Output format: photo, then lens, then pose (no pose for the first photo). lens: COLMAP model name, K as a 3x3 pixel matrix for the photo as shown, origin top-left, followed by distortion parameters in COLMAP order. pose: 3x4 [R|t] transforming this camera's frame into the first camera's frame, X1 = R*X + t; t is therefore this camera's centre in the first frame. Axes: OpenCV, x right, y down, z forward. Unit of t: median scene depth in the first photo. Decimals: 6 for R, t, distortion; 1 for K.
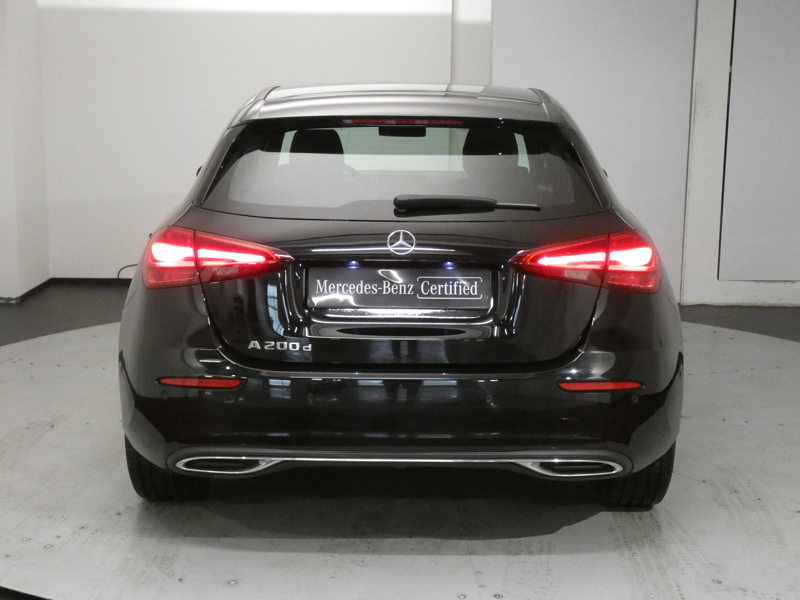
lens RADIAL K [[1164.0, 0, 400.0], [0, 1164.0, 300.0], [0, 0, 1]] dist [-0.108813, -0.016929]
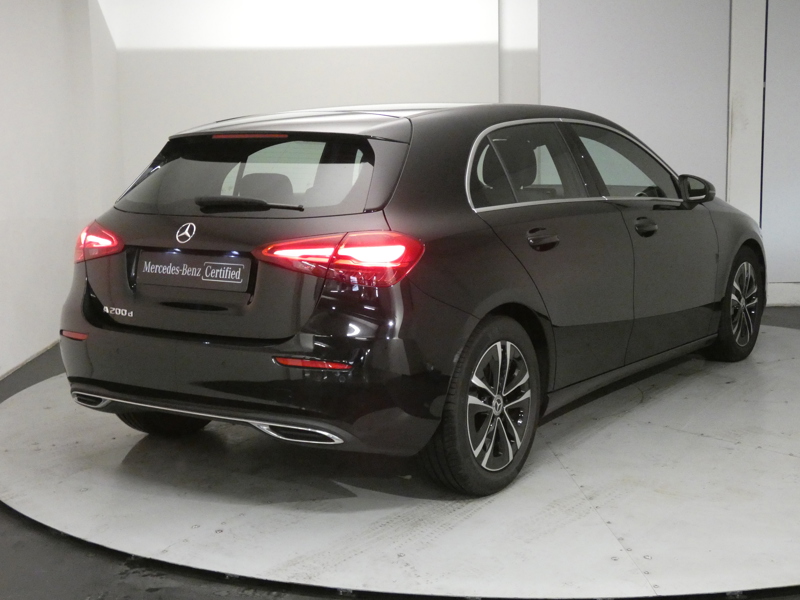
lens RADIAL K [[1110.9, 0, 400.0], [0, 1110.9, 300.0], [0, 0, 1]] dist [-0.179304, -0.008684]
pose [[0.893658, 0.063545, -0.444227, 0.710697], [-0.072258, 0.997382, -0.002690, 0.007789], [0.442893, 0.034503, 0.895910, 0.058048]]
